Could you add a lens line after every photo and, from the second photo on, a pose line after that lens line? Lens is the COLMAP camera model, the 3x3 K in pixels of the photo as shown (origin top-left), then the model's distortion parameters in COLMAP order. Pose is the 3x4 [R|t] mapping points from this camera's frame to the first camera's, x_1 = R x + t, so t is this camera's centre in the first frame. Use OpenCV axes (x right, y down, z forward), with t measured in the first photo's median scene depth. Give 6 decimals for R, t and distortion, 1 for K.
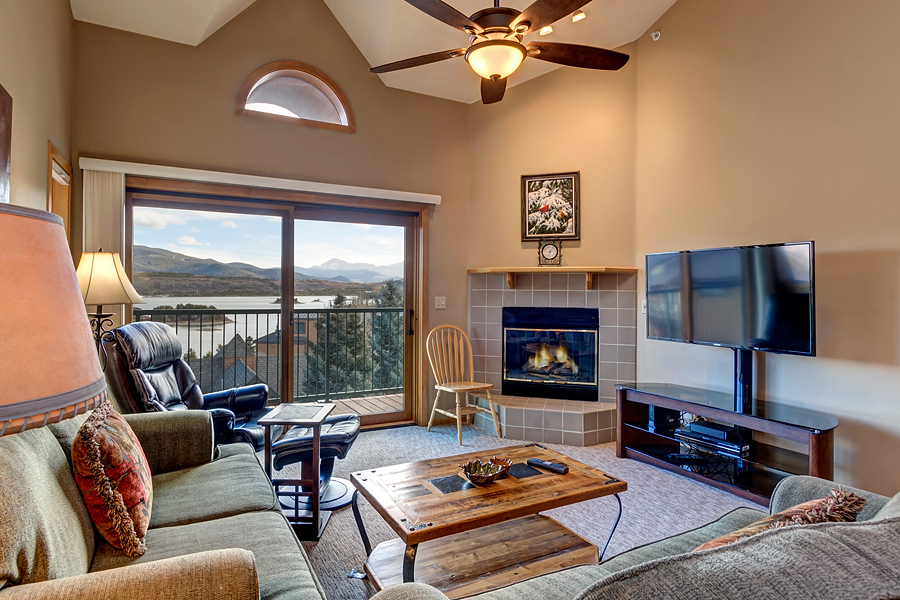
lens RADIAL K [[503.3, 0, 441.5], [0, 503.3, 299.0], [0, 0, 1]] dist [0.024287, 0.000288]
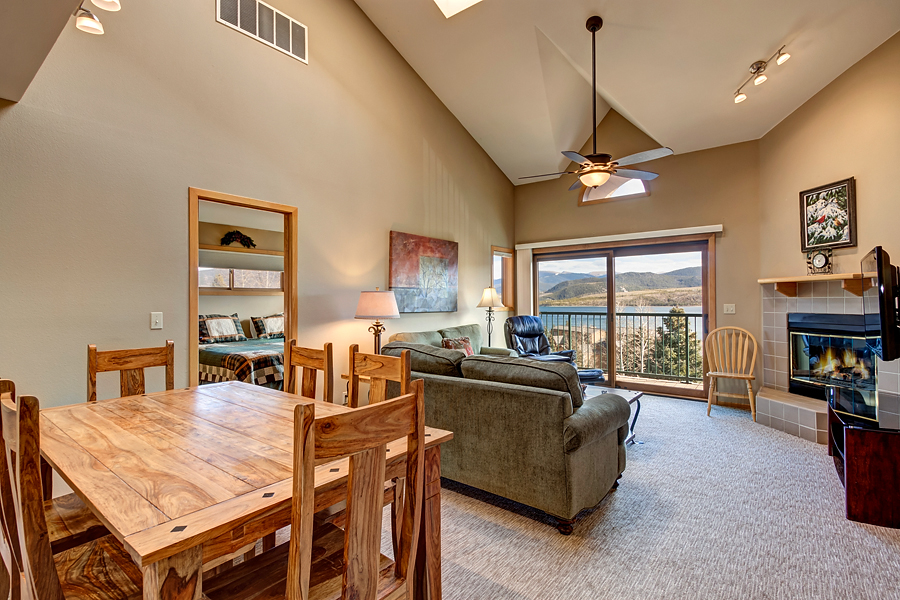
lens RADIAL K [[439.2, 0, 452.7], [0, 439.2, 299.5], [0, 0, 1]] dist [-0.002059, -0.000332]
pose [[0.417502, -0.013346, -0.908578, 0.706654], [-0.002803, 0.999868, -0.015975, 0.003556], [0.908672, 0.009216, 0.417409, -0.073933]]
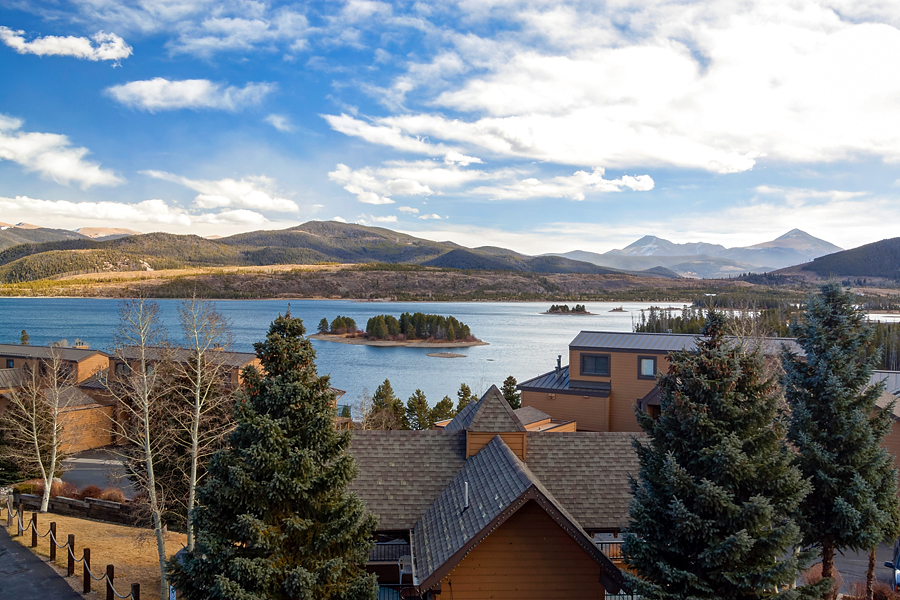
lens RADIAL K [[855.7, 0, 451.8], [0, 855.7, 297.8], [0, 0, 1]] dist [-0.000572, 0.000000]
pose [[0.910963, 0.006795, -0.412433, -0.492826], [-0.010082, 0.999932, -0.005794, -0.073442], [0.412365, 0.009436, 0.910970, 1.080443]]
